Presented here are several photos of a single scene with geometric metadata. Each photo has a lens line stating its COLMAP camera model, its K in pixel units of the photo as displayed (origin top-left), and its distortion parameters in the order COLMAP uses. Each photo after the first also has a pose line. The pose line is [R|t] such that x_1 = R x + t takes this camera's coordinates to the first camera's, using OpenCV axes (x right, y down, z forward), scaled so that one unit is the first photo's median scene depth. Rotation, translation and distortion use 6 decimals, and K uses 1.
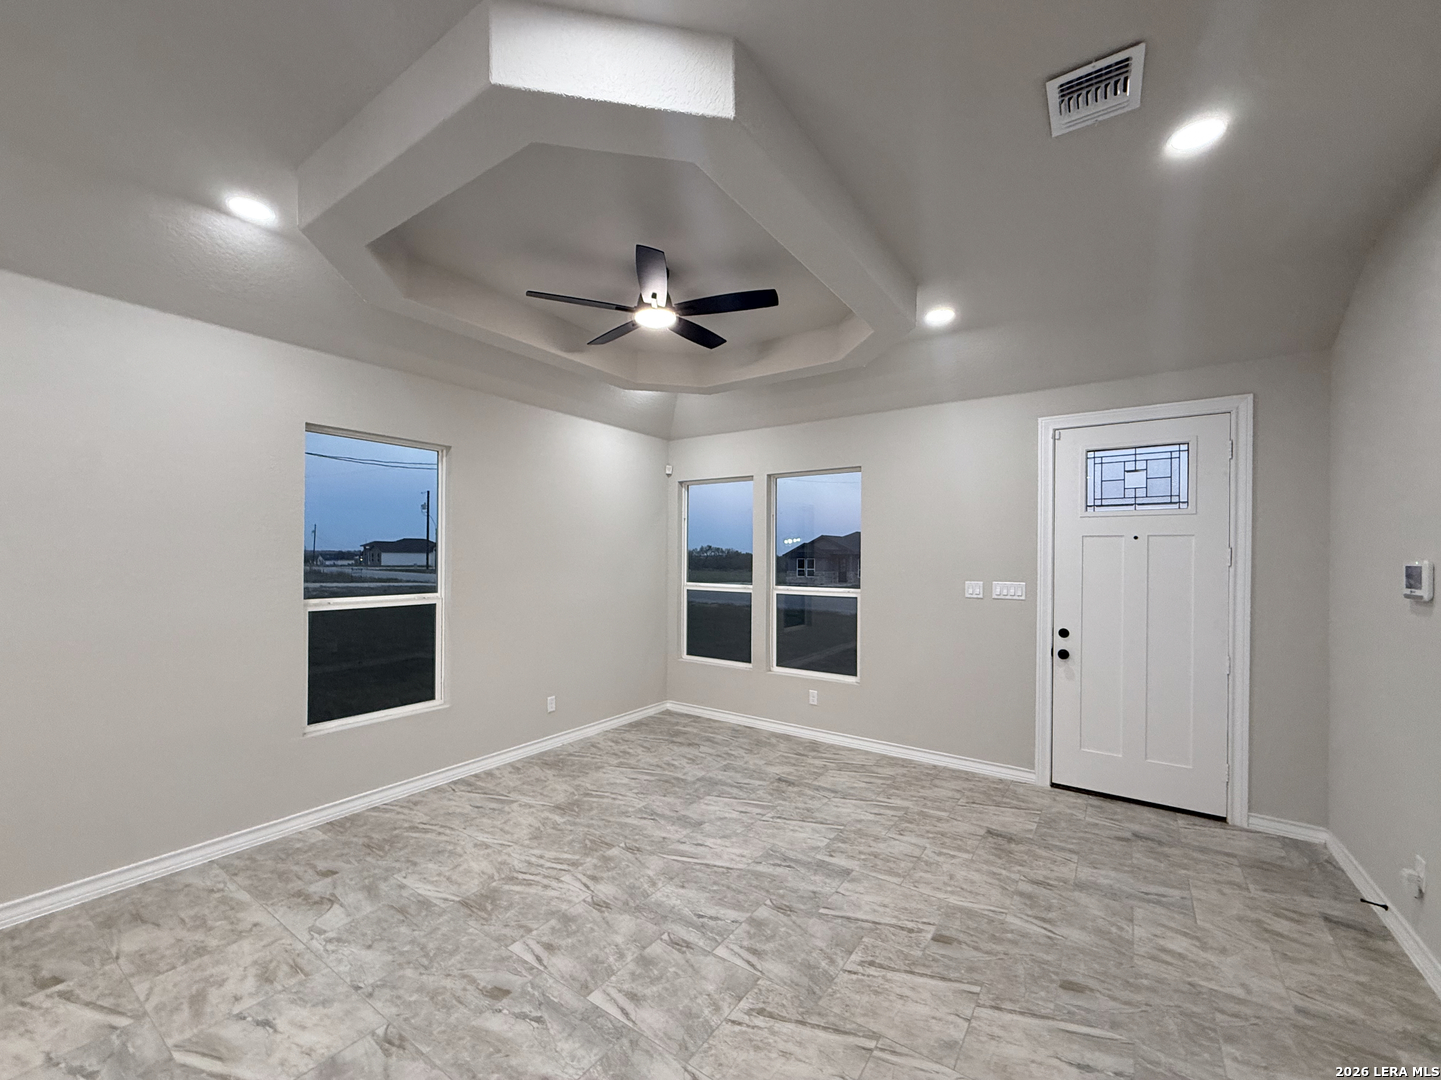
lens RADIAL K [[583.8, 0, 710.4], [0, 583.8, 560.8], [0, 0, 1]] dist [0.001798, -0.000876]
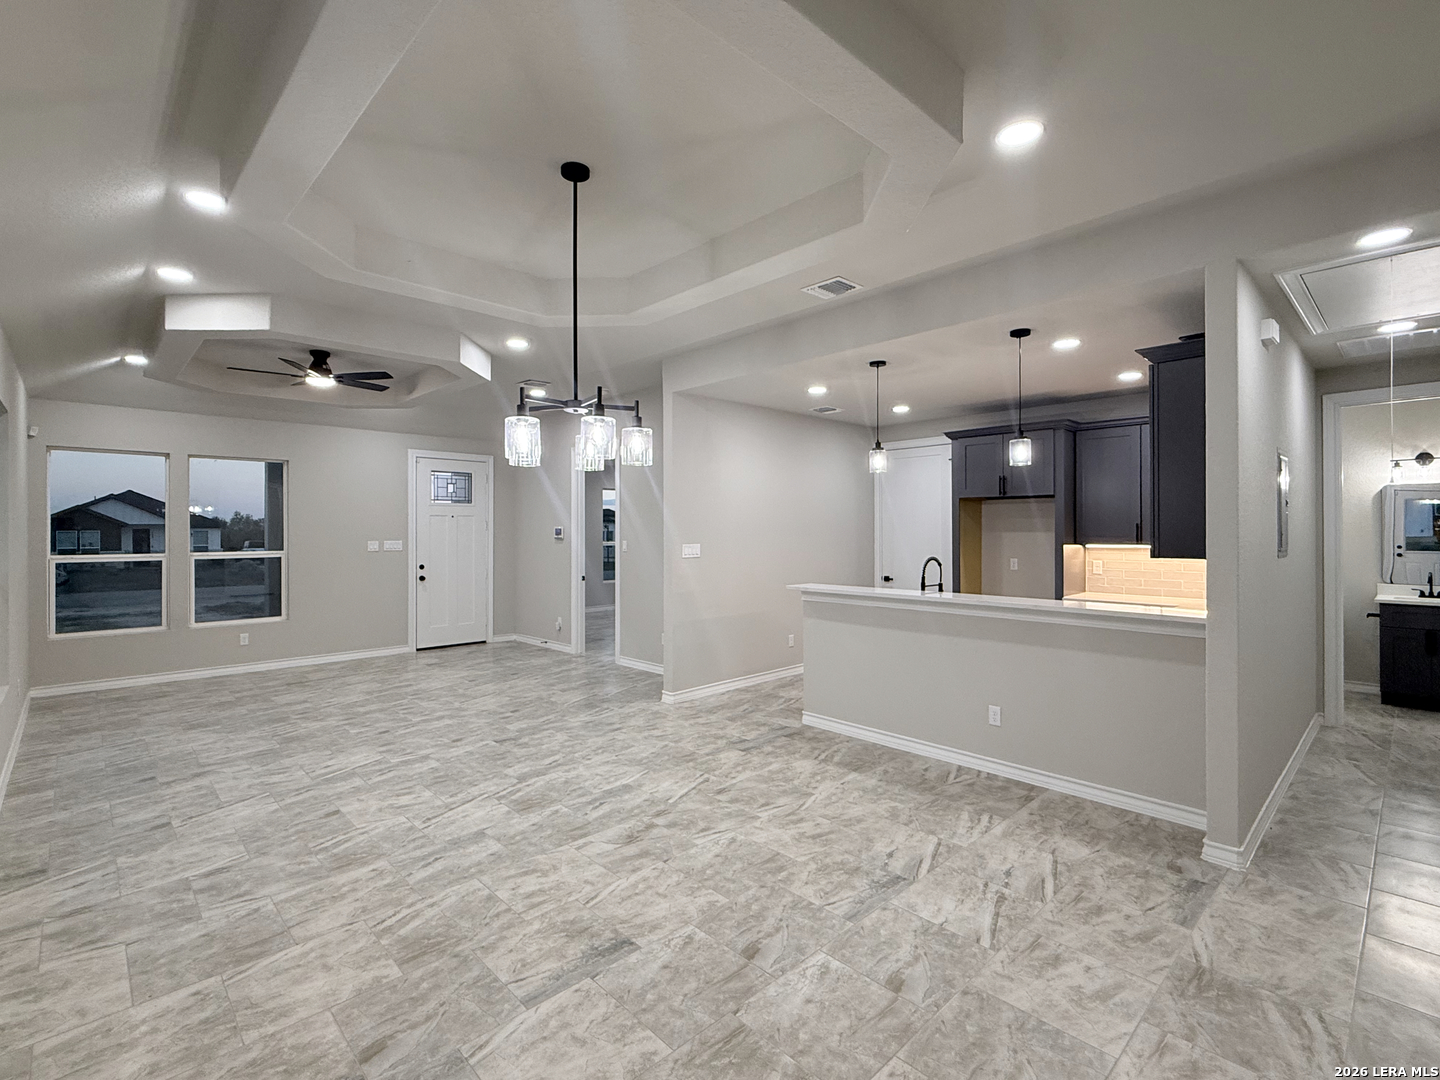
lens RADIAL K [[691.2, 0, 707.4], [0, 691.2, 528.8], [0, 0, 1]] dist [-0.000906, 0.000131]
pose [[0.212634, -0.005926, 0.977114, -1.566121], [0.009277, 0.999949, 0.004046, 0.002980], [-0.977088, 0.008204, 0.212678, -0.415775]]
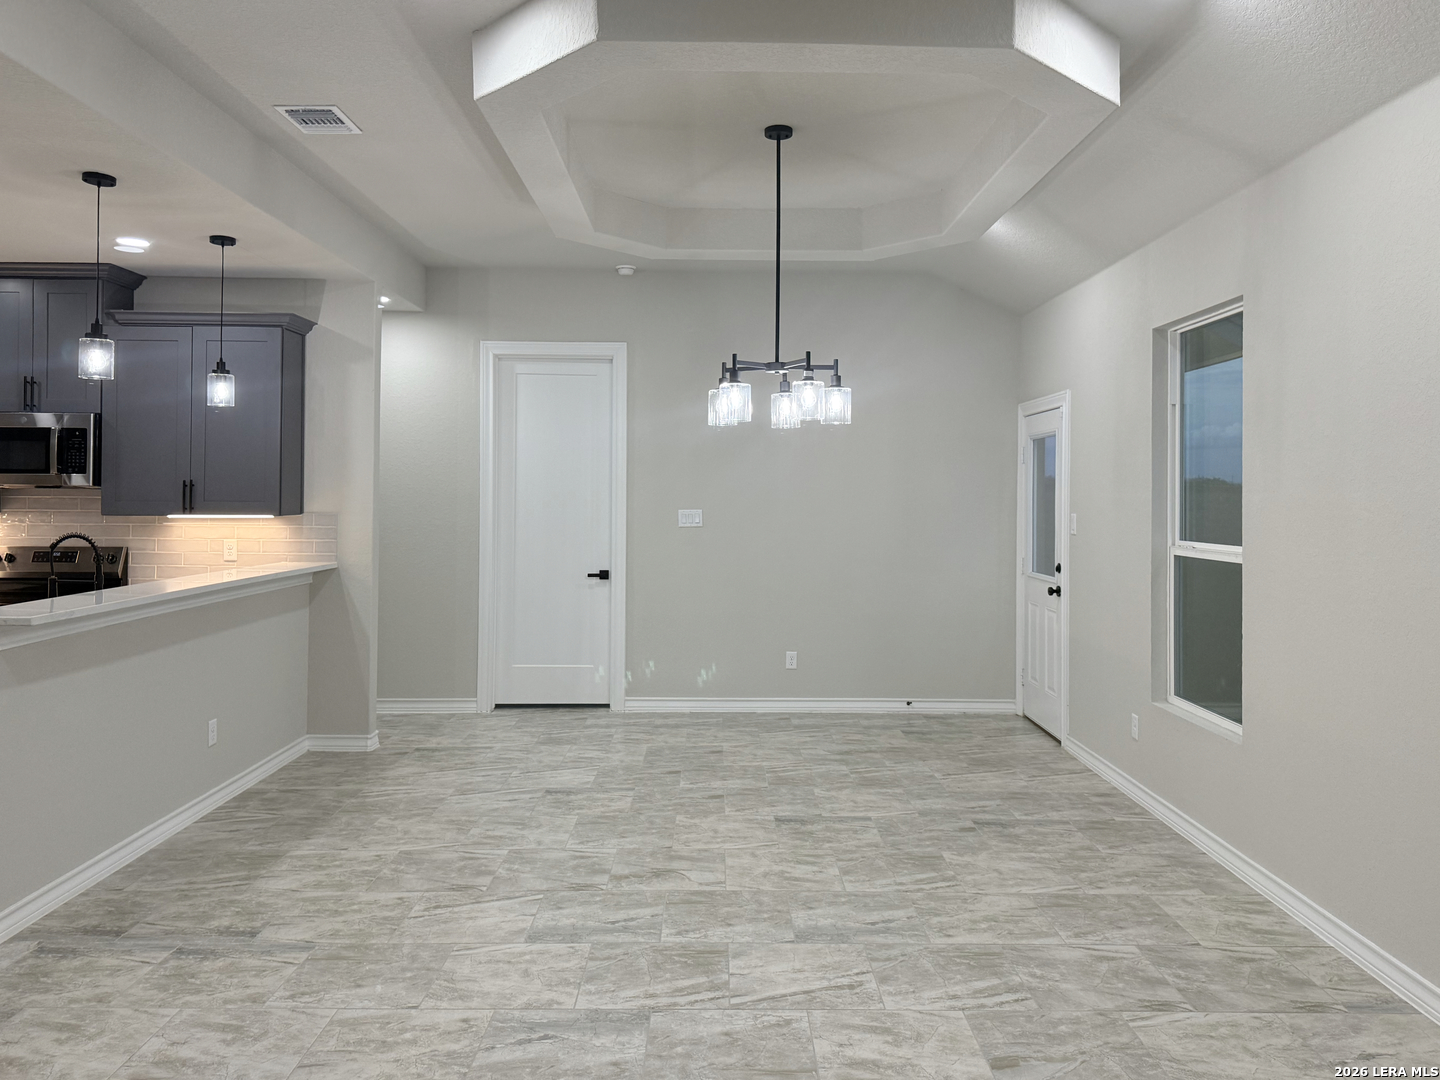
lens RADIAL K [[1019.2, 0, 736.6], [0, 1019.2, 505.3], [0, 0, 1]] dist [0.039387, -0.046498]
pose [[-0.803722, -0.007485, -0.594958, 0.027799], [-0.015028, 0.999857, 0.007722, 0.012581], [0.594815, 0.015147, -0.803720, 0.917005]]
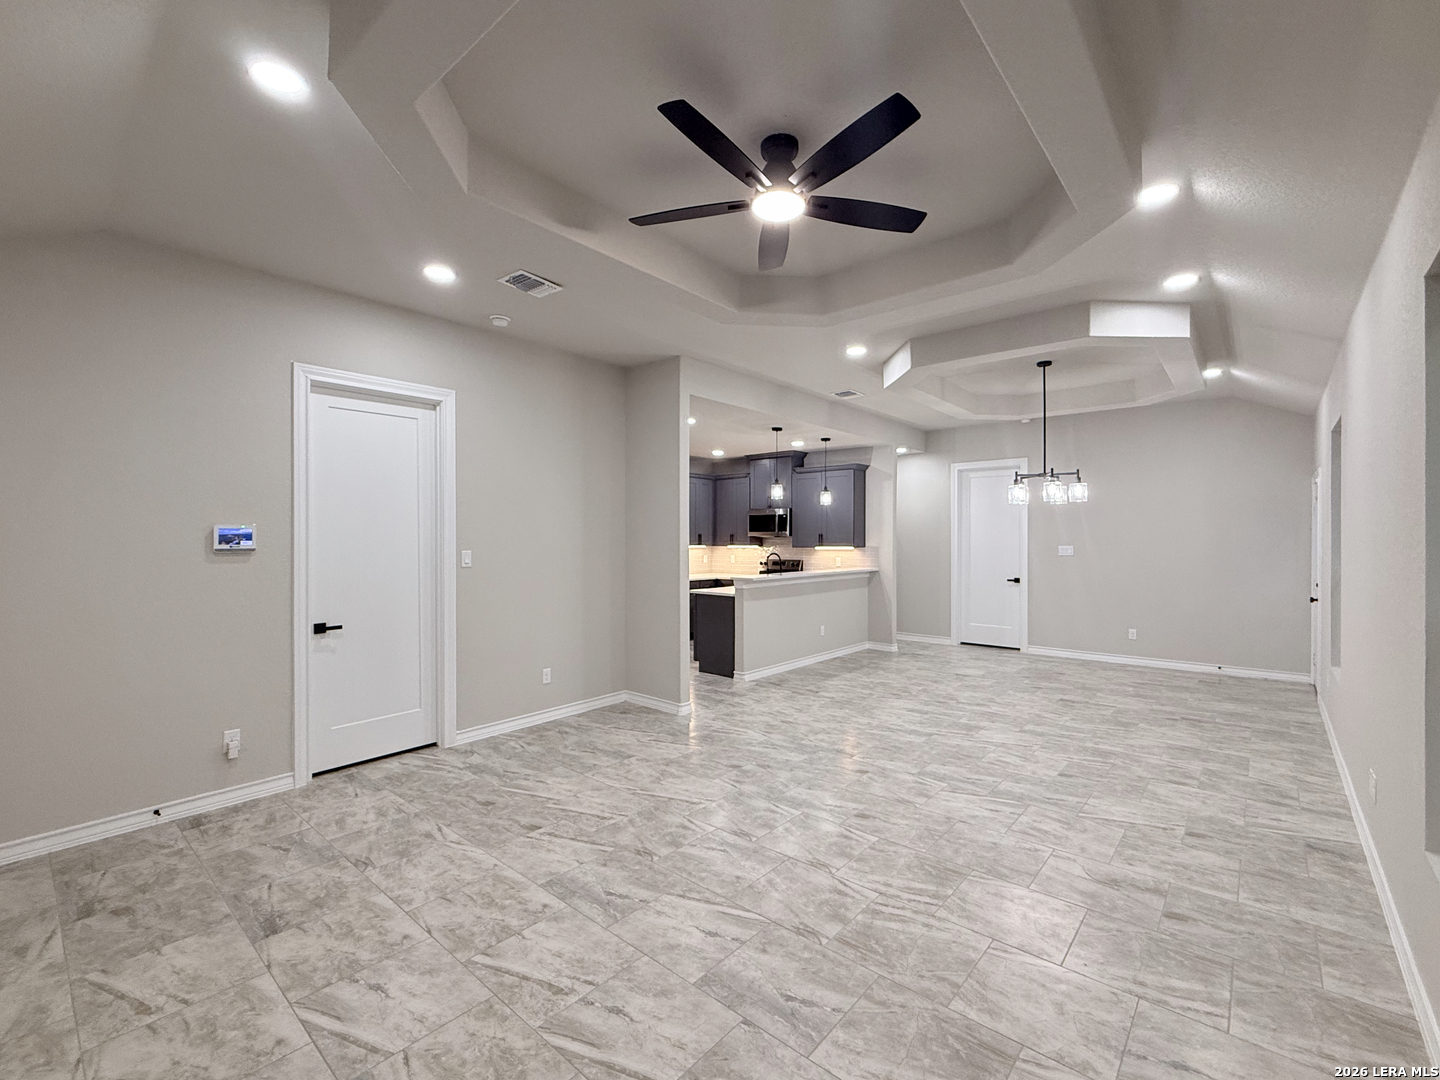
lens RADIAL K [[639.0, 0, 727.8], [0, 639.0, 537.8], [0, 0, 1]] dist [-0.002509, -0.000468]
pose [[-0.996566, -0.006764, 0.082530, -0.090495], [-0.006528, 0.999974, 0.003132, 0.011948], [-0.082549, 0.002582, -0.996584, 1.639057]]
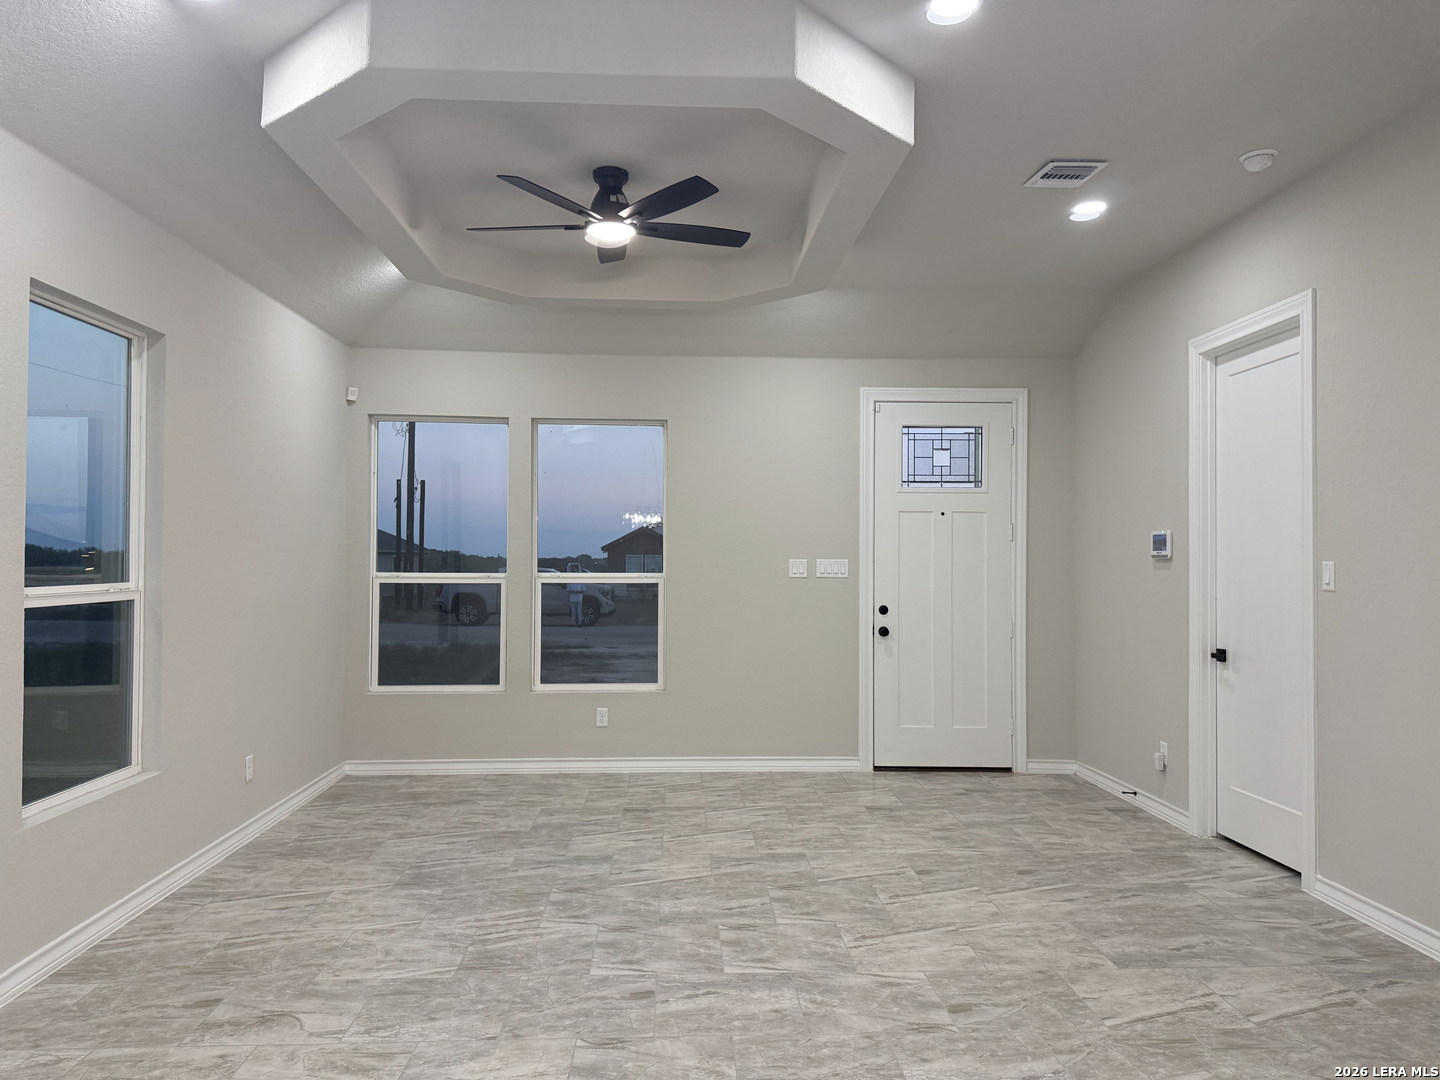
lens RADIAL K [[1019.2, 0, 702.4], [0, 1019.2, 533.2], [0, 0, 1]] dist [0.039387, -0.046498]
pose [[0.798669, 0.009868, 0.601690, -0.769426], [0.004441, 0.999742, -0.022291, 0.037426], [-0.601755, 0.020476, 0.798419, -0.208006]]
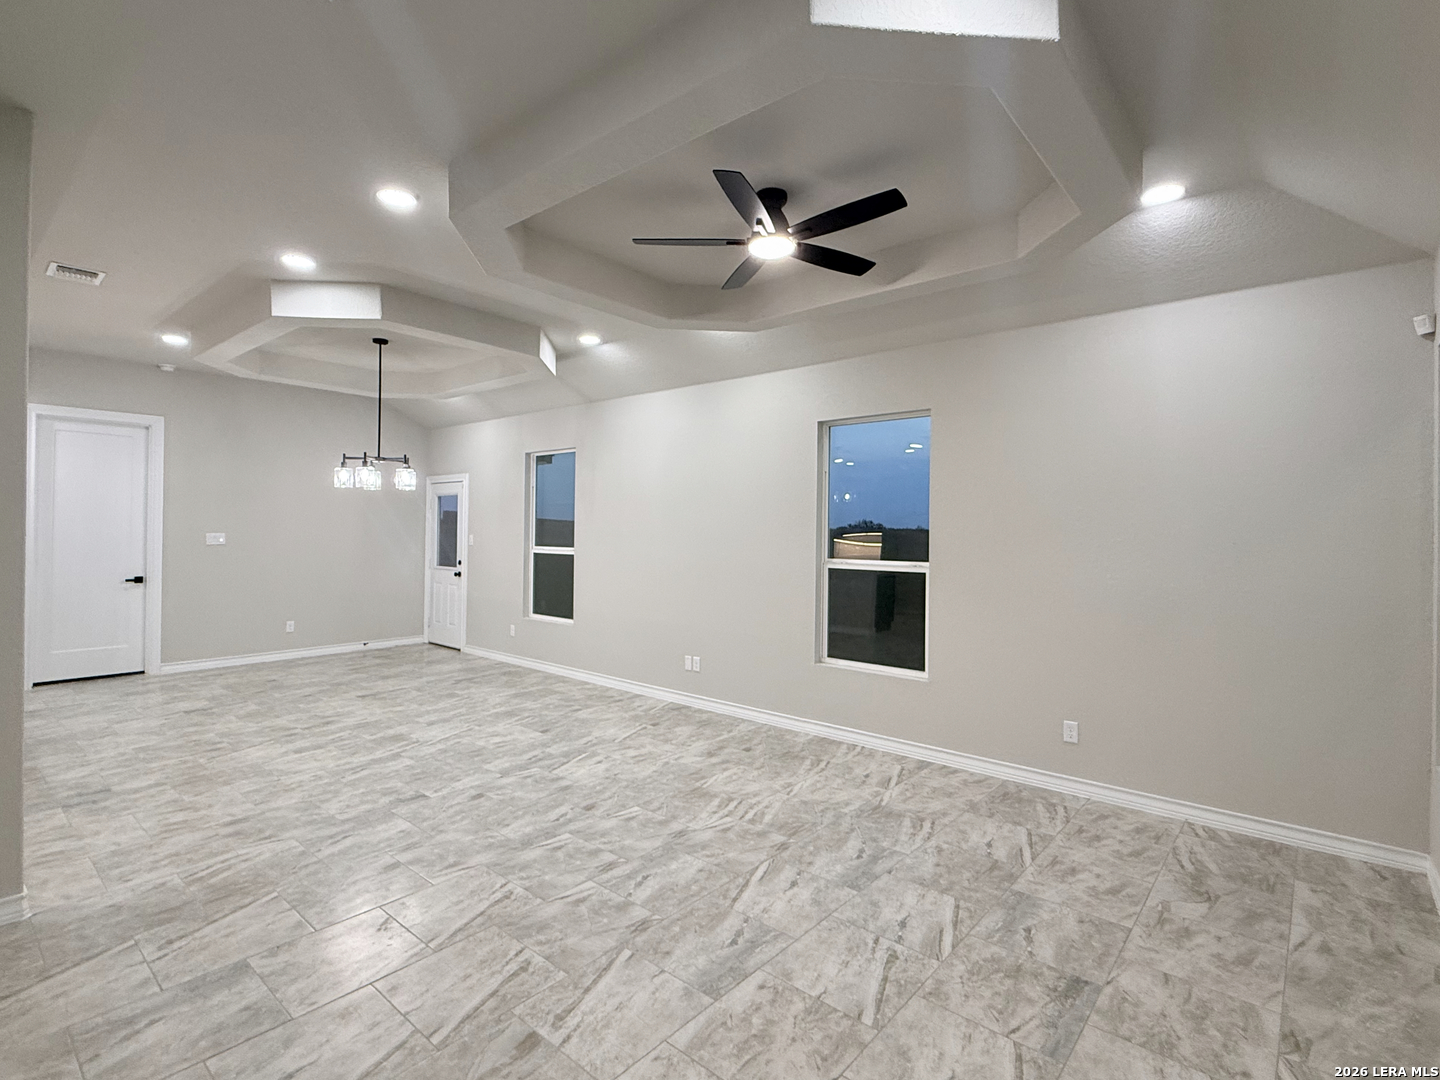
lens RADIAL K [[691.2, 0, 727.5], [0, 691.2, 534.5], [0, 0, 1]] dist [-0.000906, 0.000131]
pose [[-0.075312, -0.002225, -0.997158, 0.858313], [-0.018077, 0.999836, -0.000865, 0.016646], [0.996996, 0.017960, -0.075340, 0.909124]]
